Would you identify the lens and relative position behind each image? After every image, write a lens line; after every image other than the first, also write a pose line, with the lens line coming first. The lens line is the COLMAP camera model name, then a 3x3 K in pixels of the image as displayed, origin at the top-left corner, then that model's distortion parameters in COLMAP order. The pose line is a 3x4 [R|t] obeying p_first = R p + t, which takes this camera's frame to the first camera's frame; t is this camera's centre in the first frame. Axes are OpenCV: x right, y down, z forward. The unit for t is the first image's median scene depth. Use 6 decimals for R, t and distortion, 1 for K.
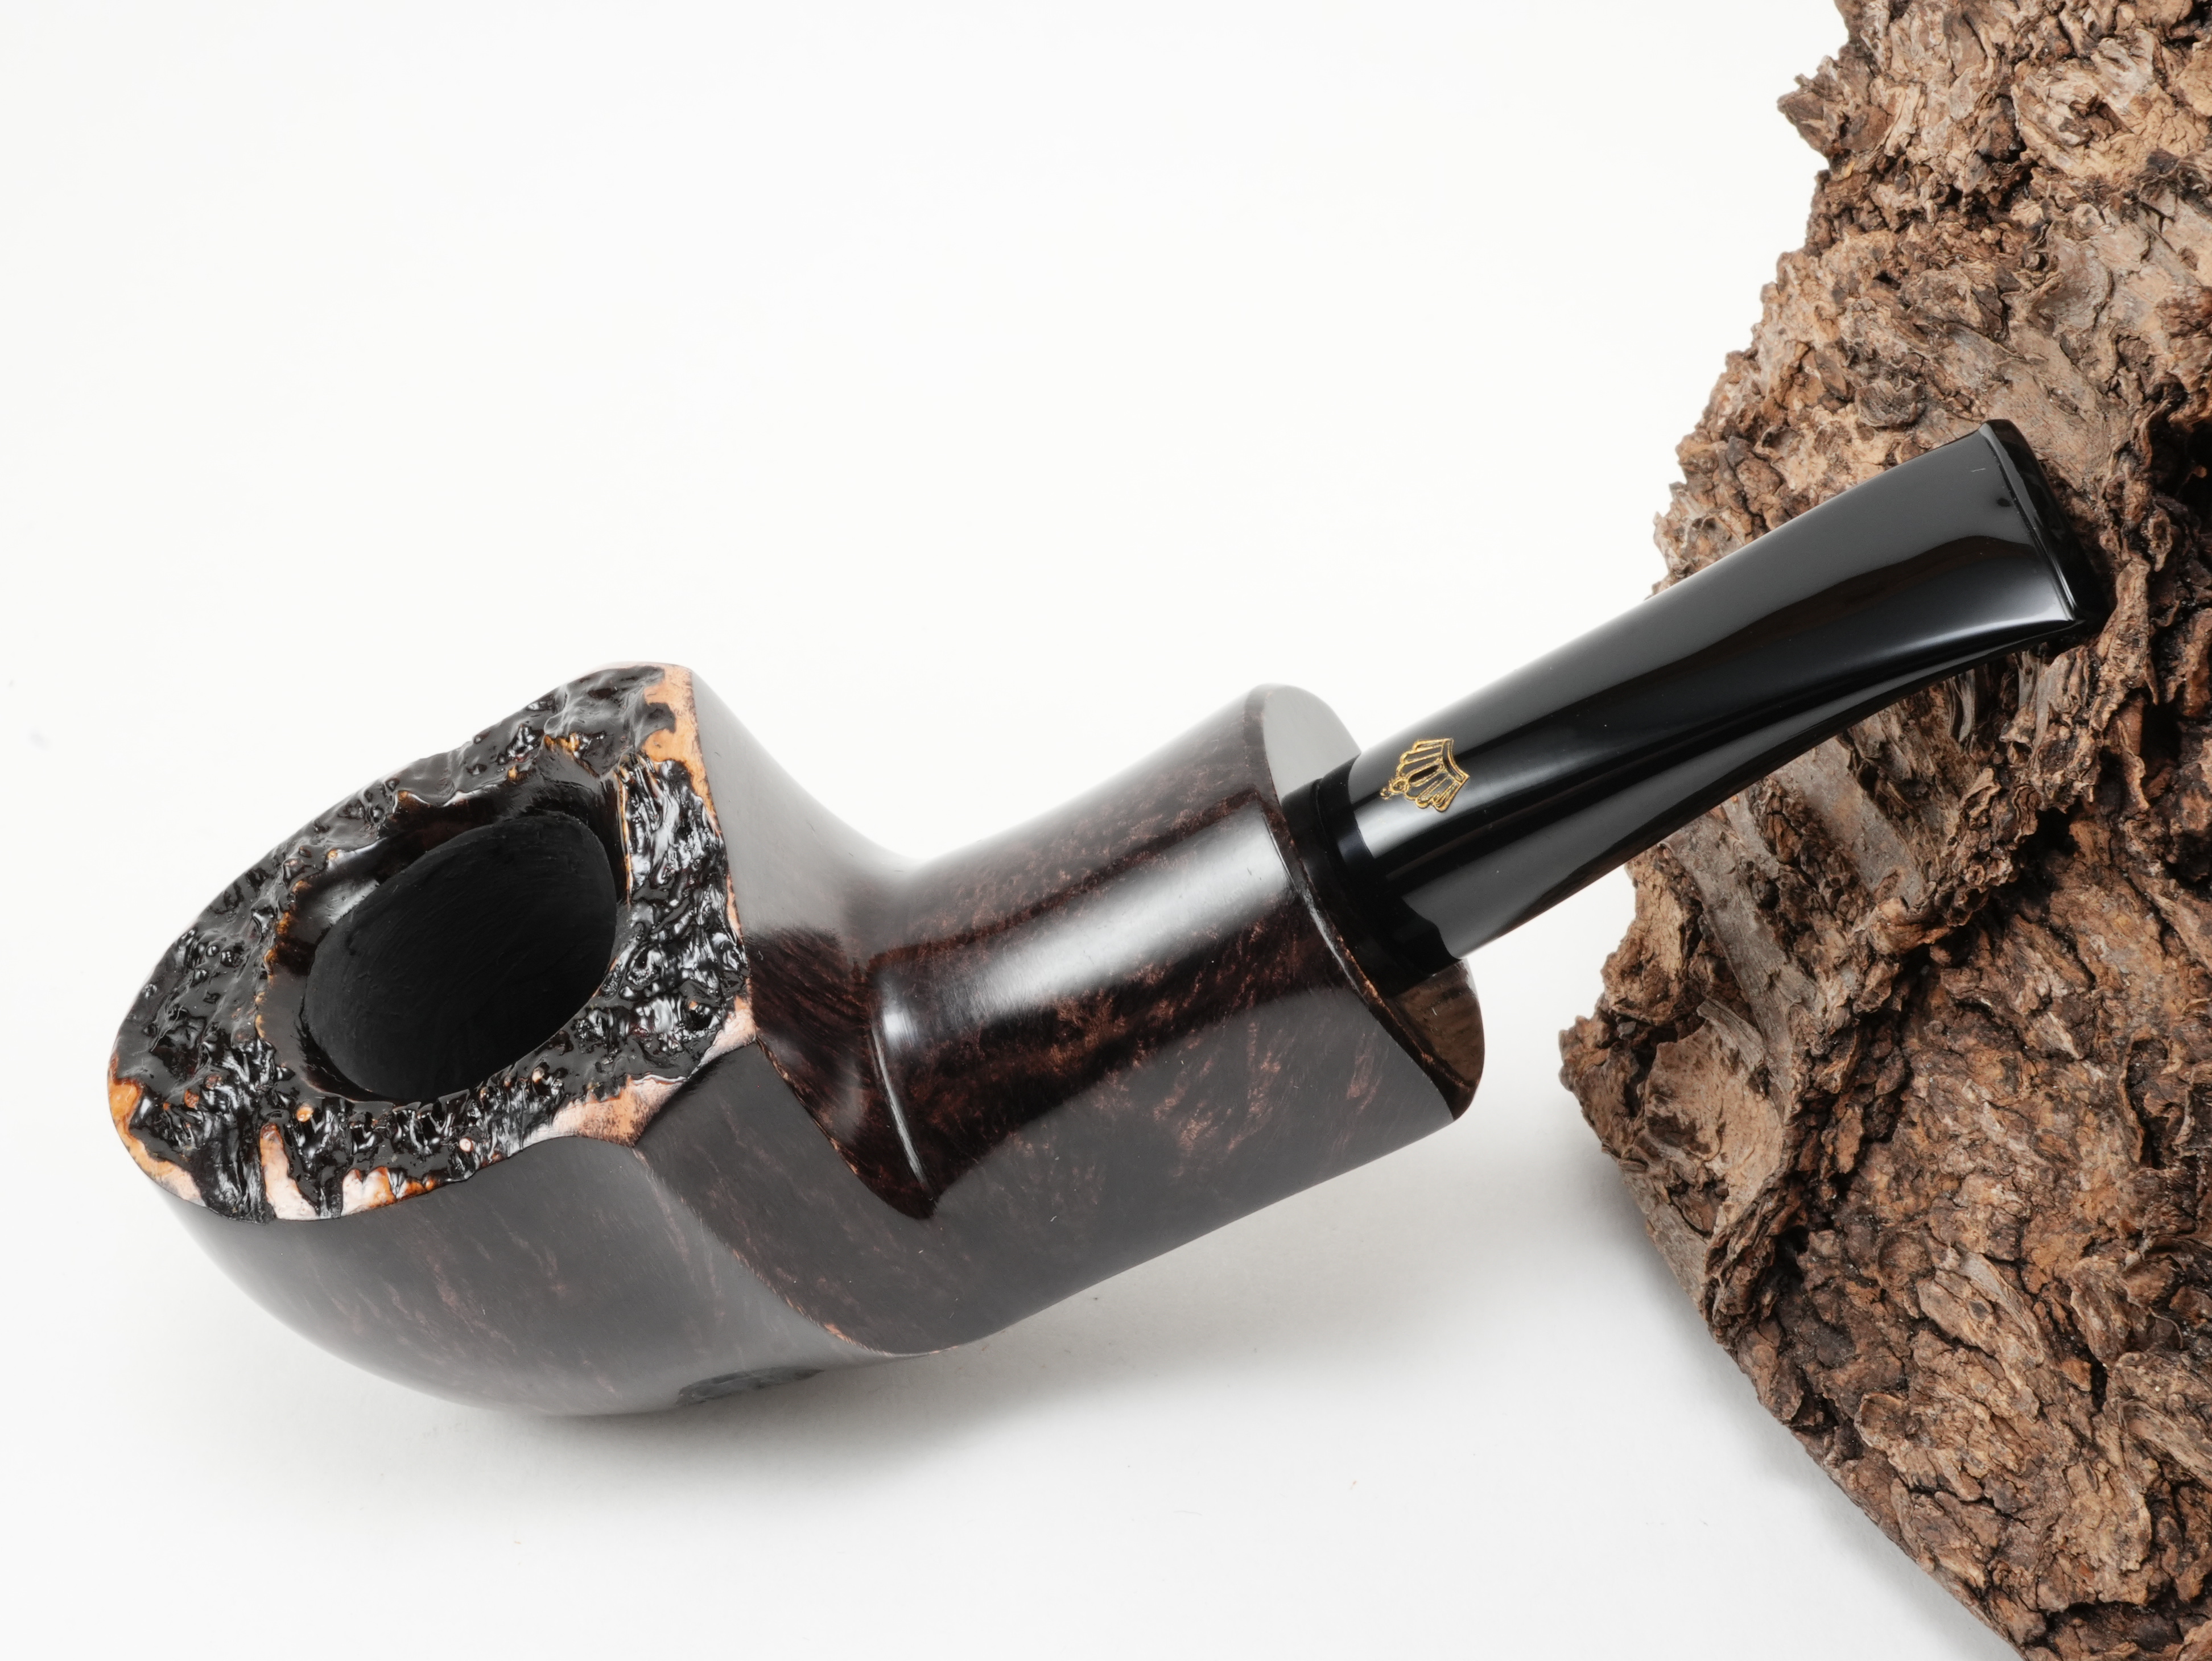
lens RADIAL K [[3170.3, 0, 1119.0], [0, 3170.3, 829.6], [0, 0, 1]] dist [-0.004512, 0.000000]
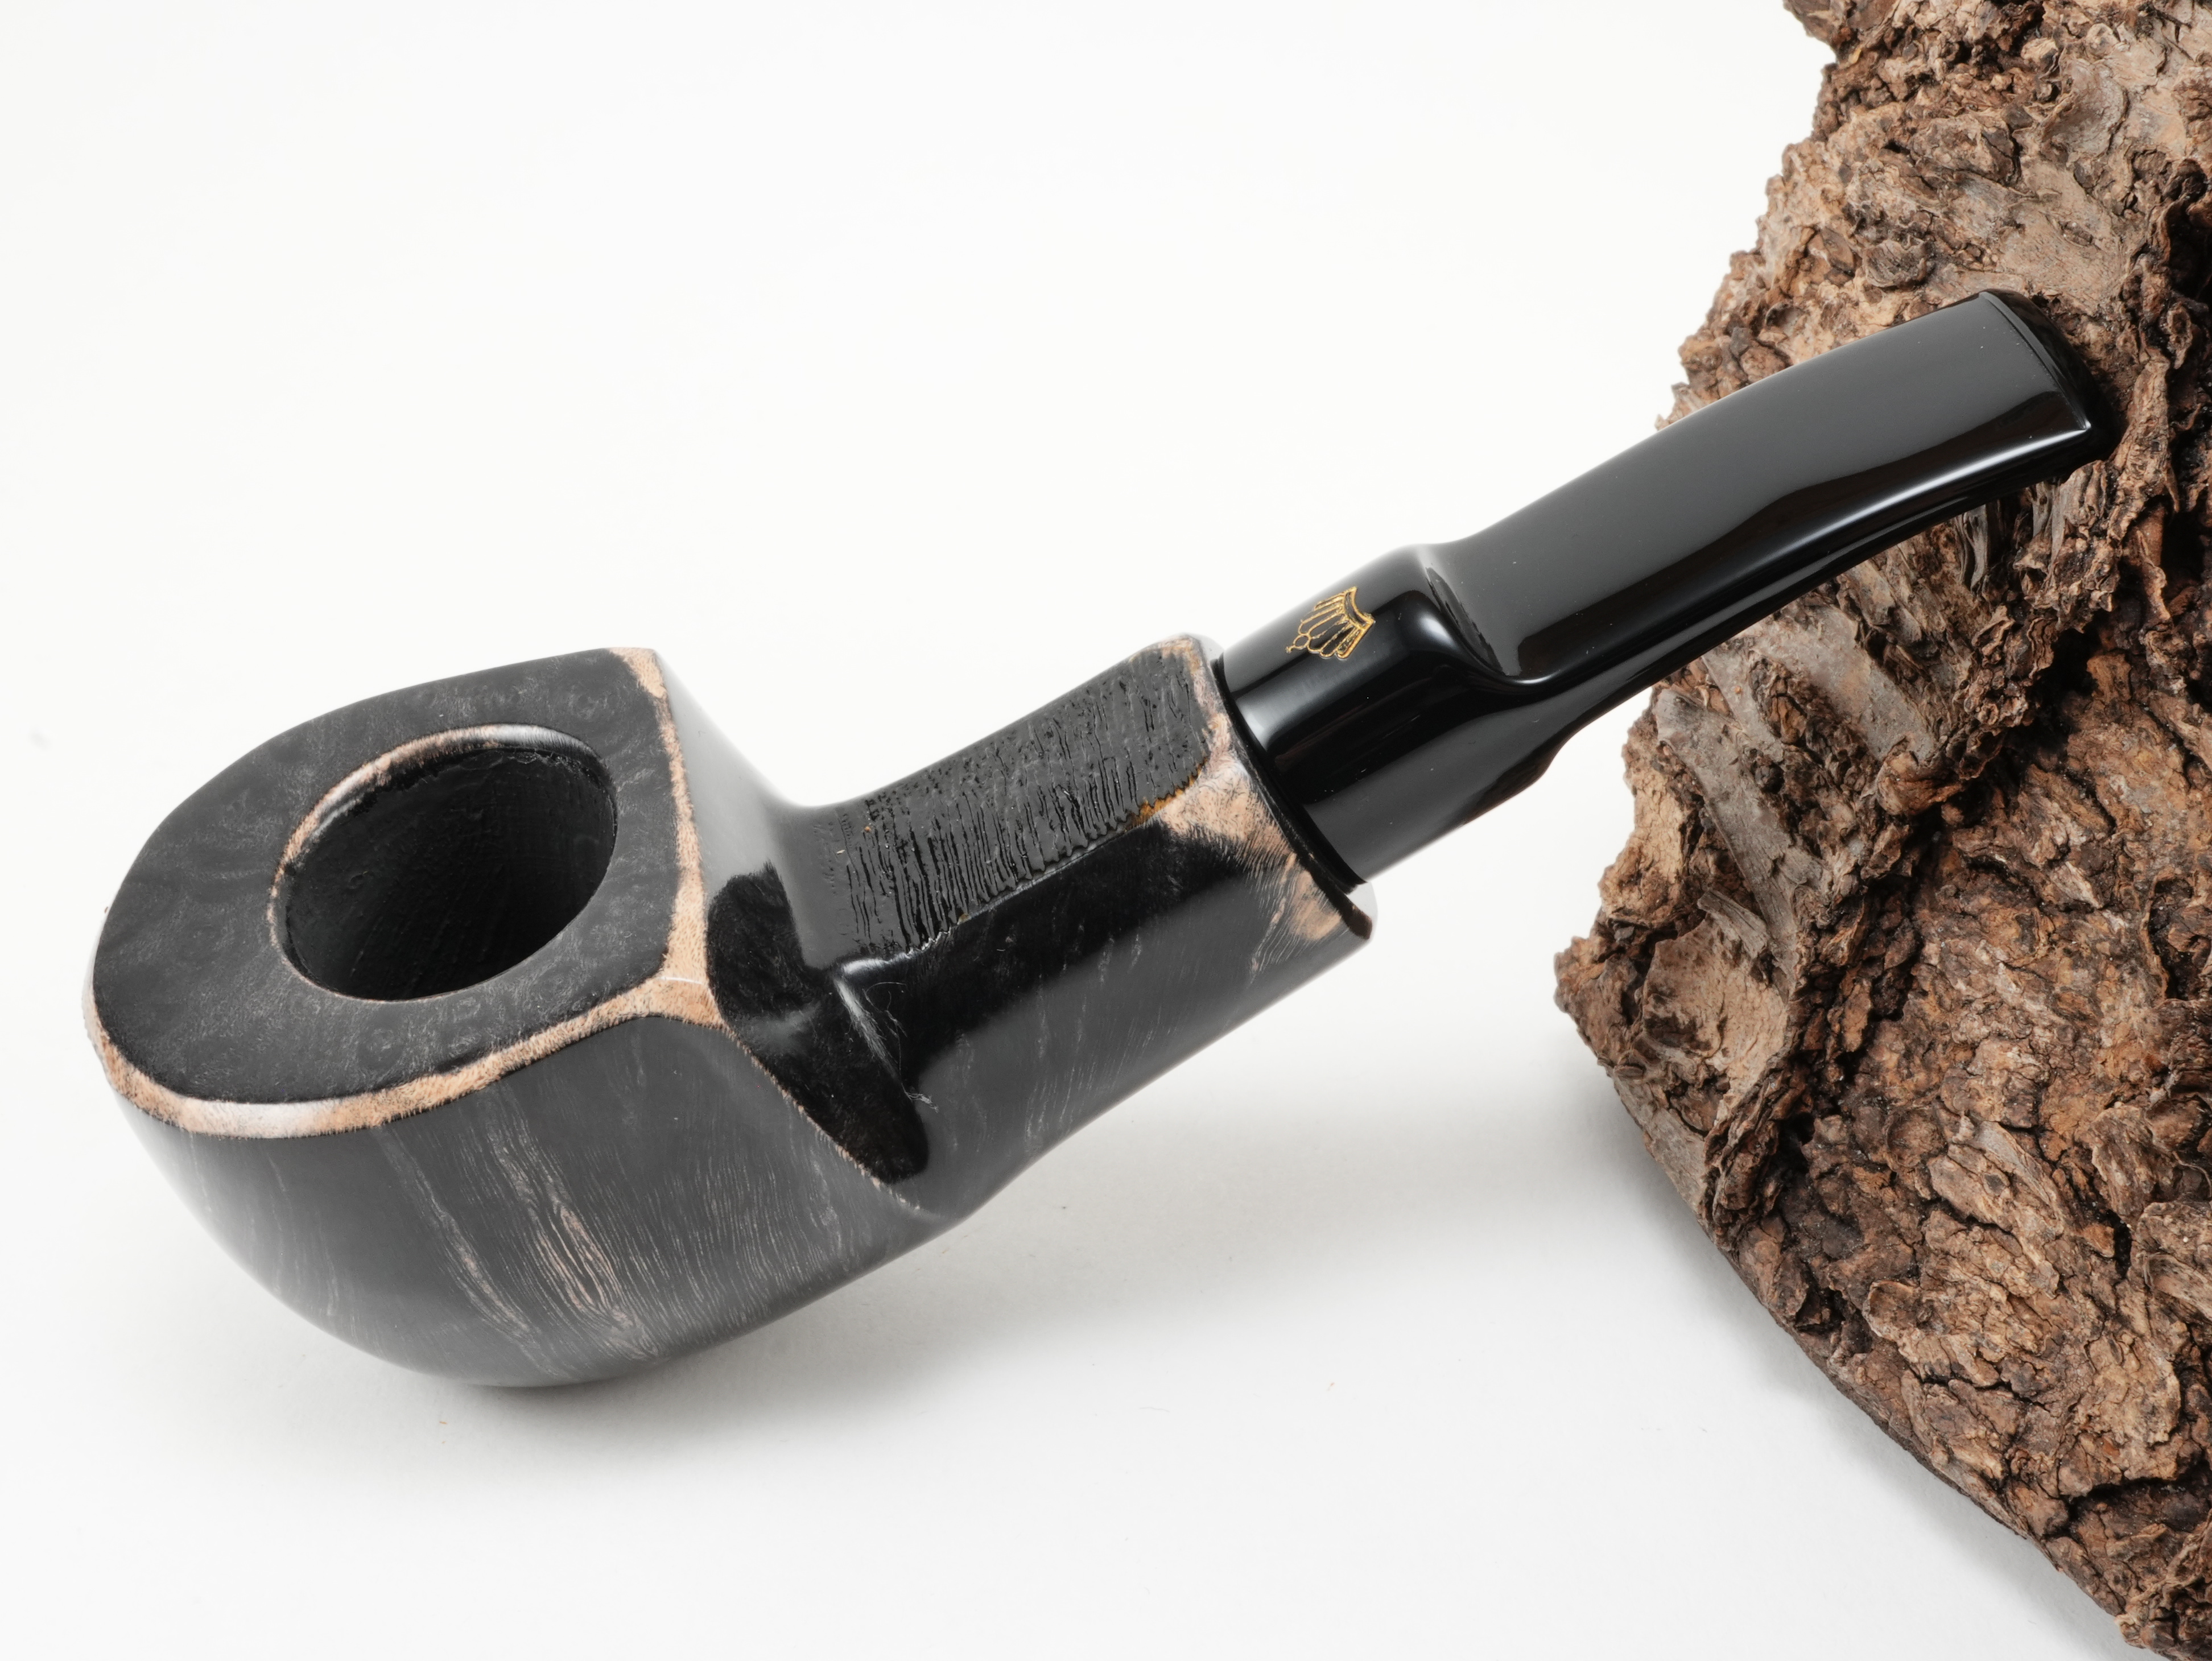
lens RADIAL K [[3170.3, 0, 1106.8], [0, 3170.3, 823.8], [0, 0, 1]] dist [-0.004512, 0.000000]
pose [[0.999793, 0.018583, -0.008327, 0.012756], [-0.019225, 0.996189, -0.085072, 0.128129], [0.006714, 0.085214, 0.996340, 0.048297]]
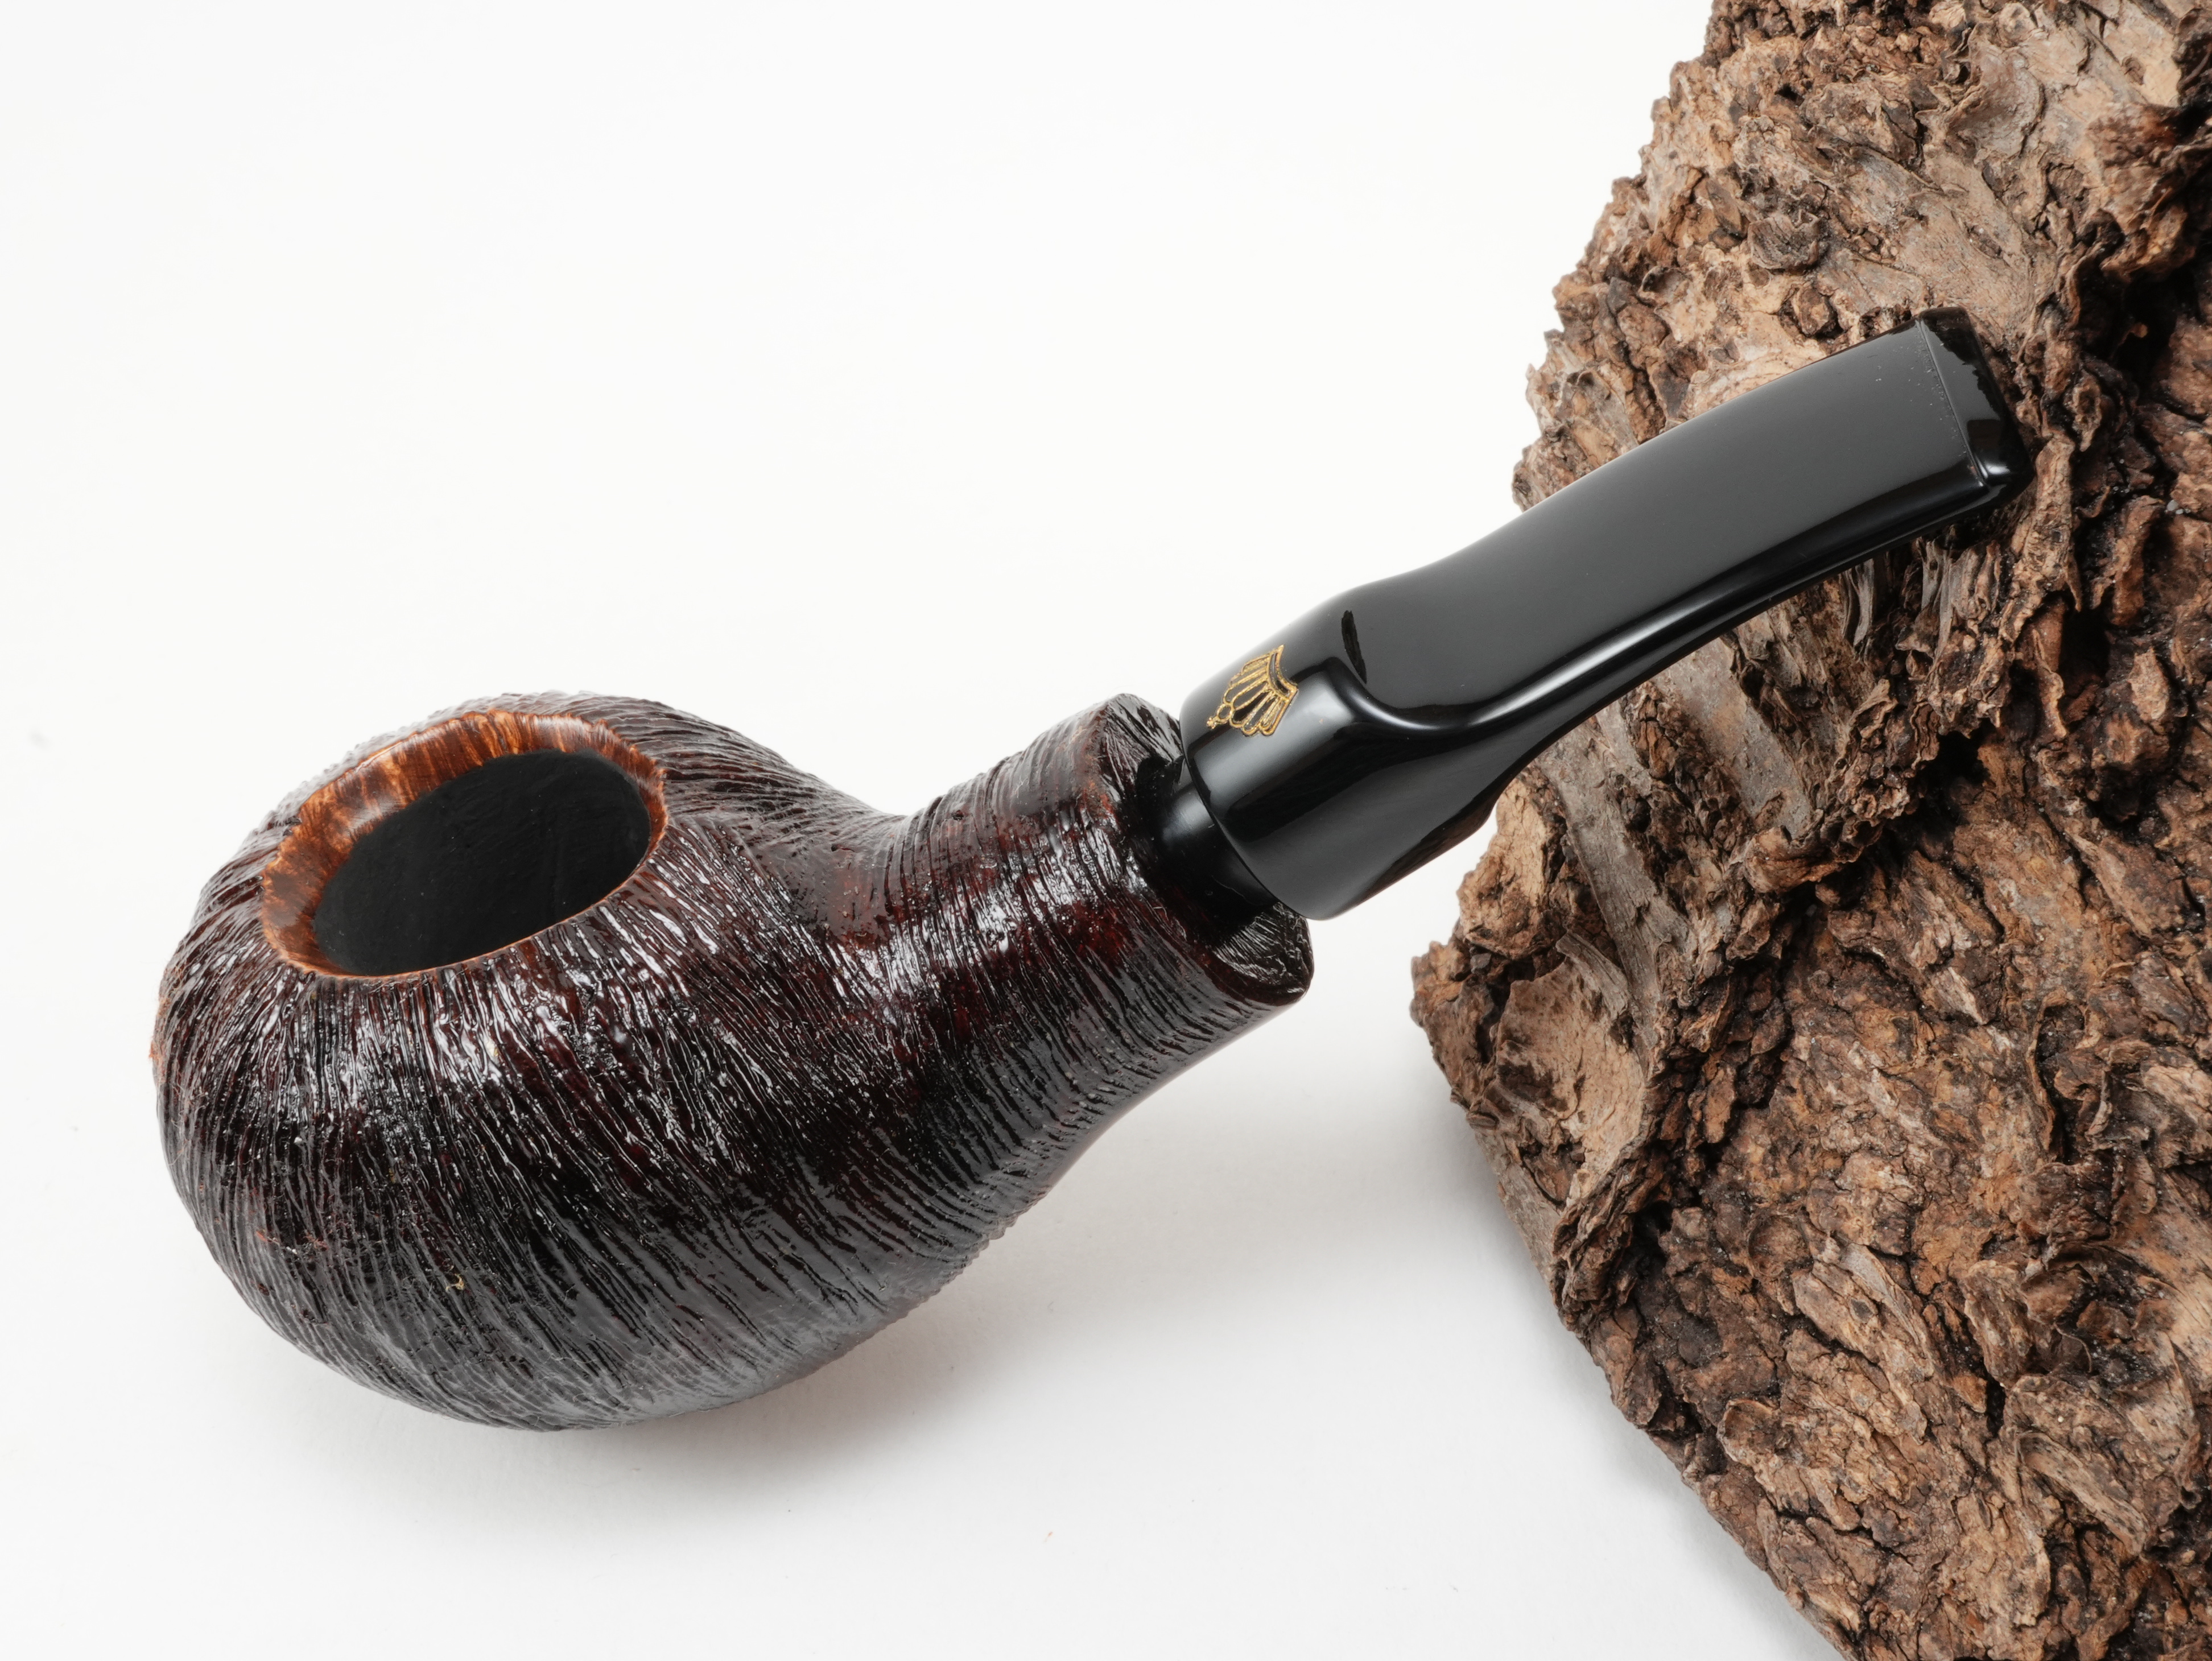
lens RADIAL K [[3170.3, 0, 1097.9], [0, 3170.3, 829.1], [0, 0, 1]] dist [-0.004512, 0.000000]
pose [[0.999919, 0.009870, -0.007983, 0.069206], [-0.009412, 0.998411, 0.055555, -0.023590], [0.008519, -0.055475, 0.998424, 0.147066]]
